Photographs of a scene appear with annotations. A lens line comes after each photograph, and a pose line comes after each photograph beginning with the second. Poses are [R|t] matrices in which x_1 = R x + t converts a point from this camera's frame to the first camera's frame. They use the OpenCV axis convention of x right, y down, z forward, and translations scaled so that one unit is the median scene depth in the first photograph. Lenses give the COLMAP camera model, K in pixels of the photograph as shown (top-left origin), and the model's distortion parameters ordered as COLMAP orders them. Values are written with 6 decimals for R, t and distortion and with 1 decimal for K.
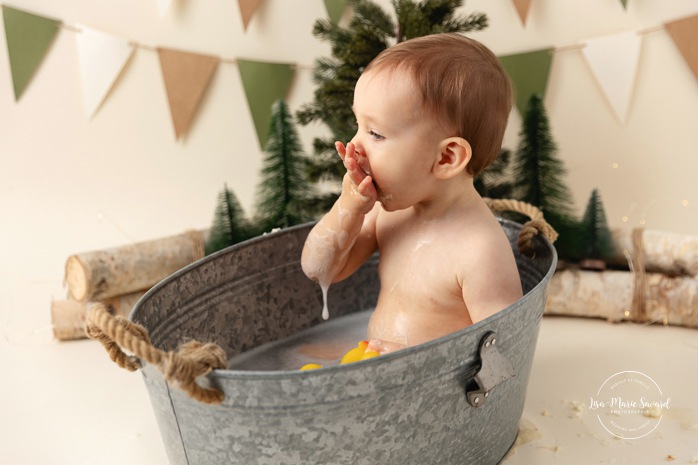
lens RADIAL K [[1103.6, 0, 330.6], [0, 1103.6, 245.9], [0, 0, 1]] dist [-0.008794, -0.022972]
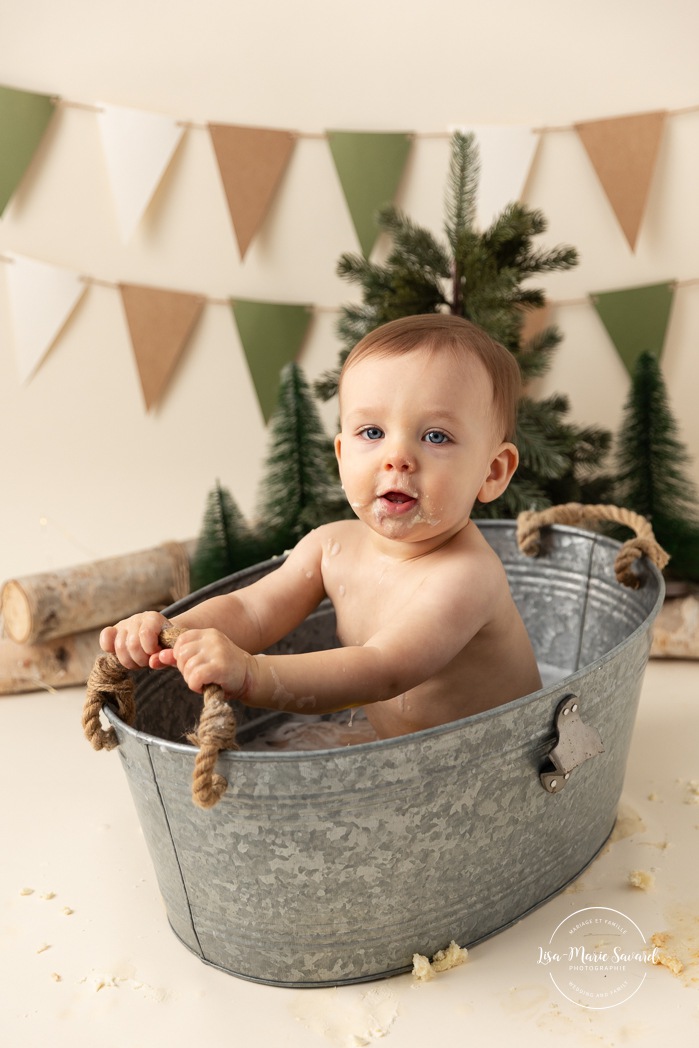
lens RADIAL K [[1856.1, 0, 327.1], [0, 1856.1, 536.4], [0, 0, 1]] dist [0.001926, 0.115649]
pose [[0.999727, -0.005301, -0.022742, 0.004542], [0.005960, 0.999561, 0.029033, -0.058247], [0.022579, -0.029160, 0.999320, -0.237164]]
